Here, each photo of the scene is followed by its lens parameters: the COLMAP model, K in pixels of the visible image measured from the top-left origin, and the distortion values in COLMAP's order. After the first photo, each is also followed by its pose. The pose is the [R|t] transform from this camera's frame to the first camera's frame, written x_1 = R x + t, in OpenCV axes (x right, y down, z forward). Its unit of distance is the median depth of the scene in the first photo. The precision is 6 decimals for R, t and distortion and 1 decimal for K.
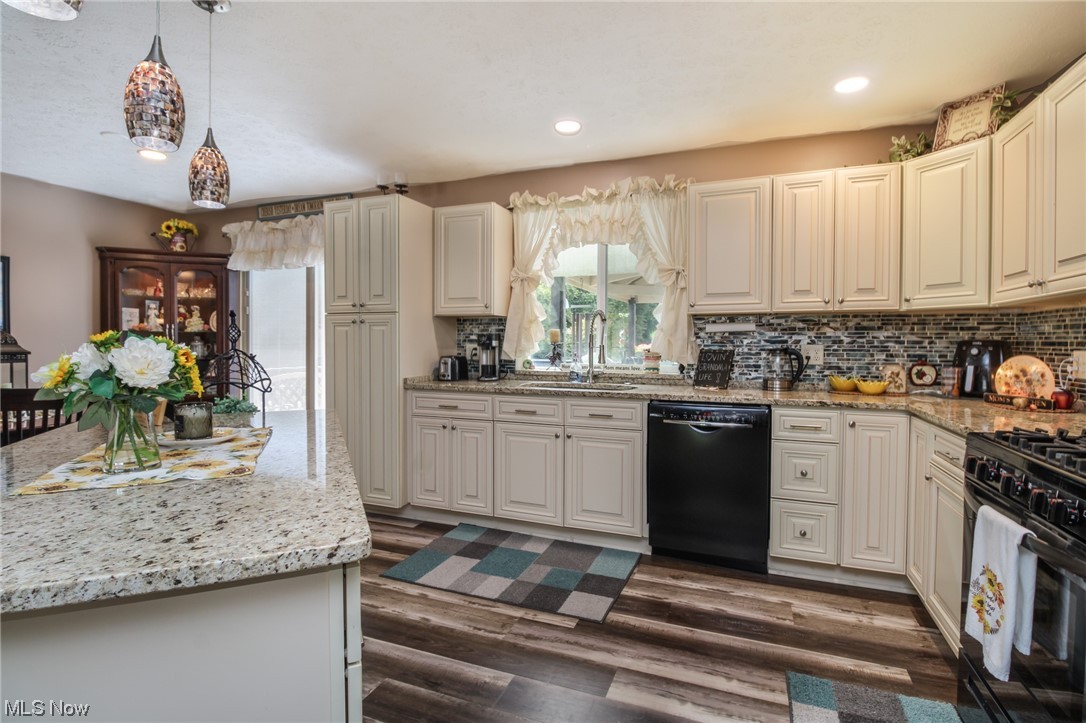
lens RADIAL K [[519.7, 0, 547.3], [0, 519.7, 354.2], [0, 0, 1]] dist [-0.012576, -0.000657]
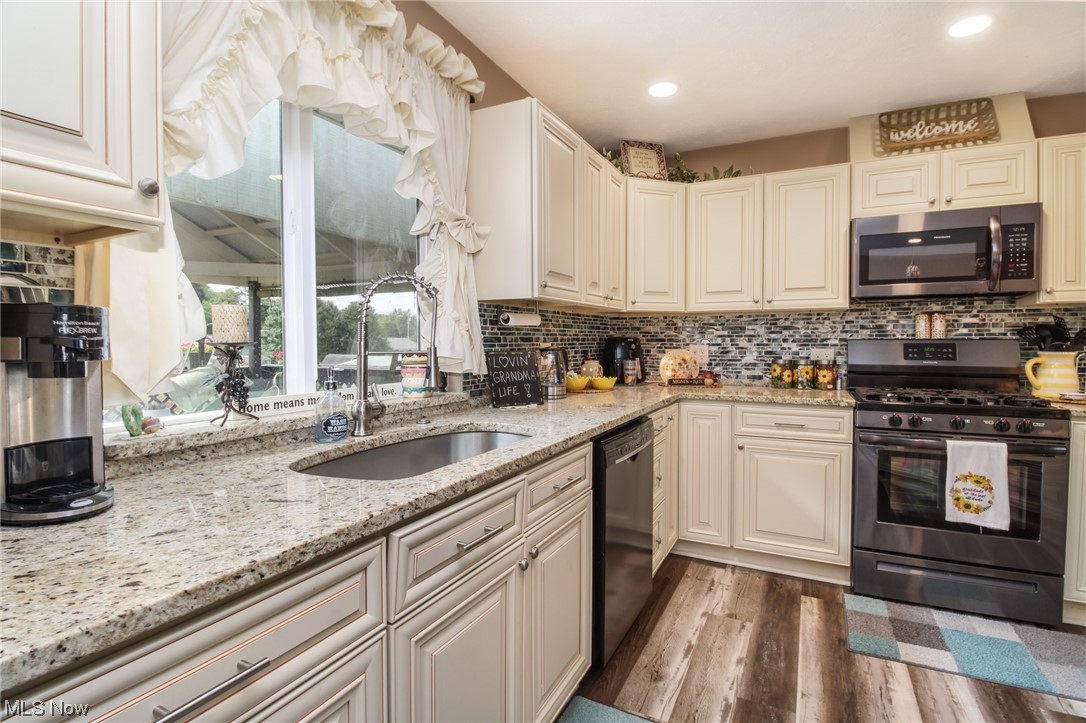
lens RADIAL K [[519.7, 0, 546.9], [0, 519.7, 355.5], [0, 0, 1]] dist [-0.012576, -0.000657]
pose [[0.092877, -0.032379, 0.995151, -0.271325], [0.026262, 0.999203, 0.030060, -0.016616], [-0.995331, 0.023343, 0.093653, 0.653676]]
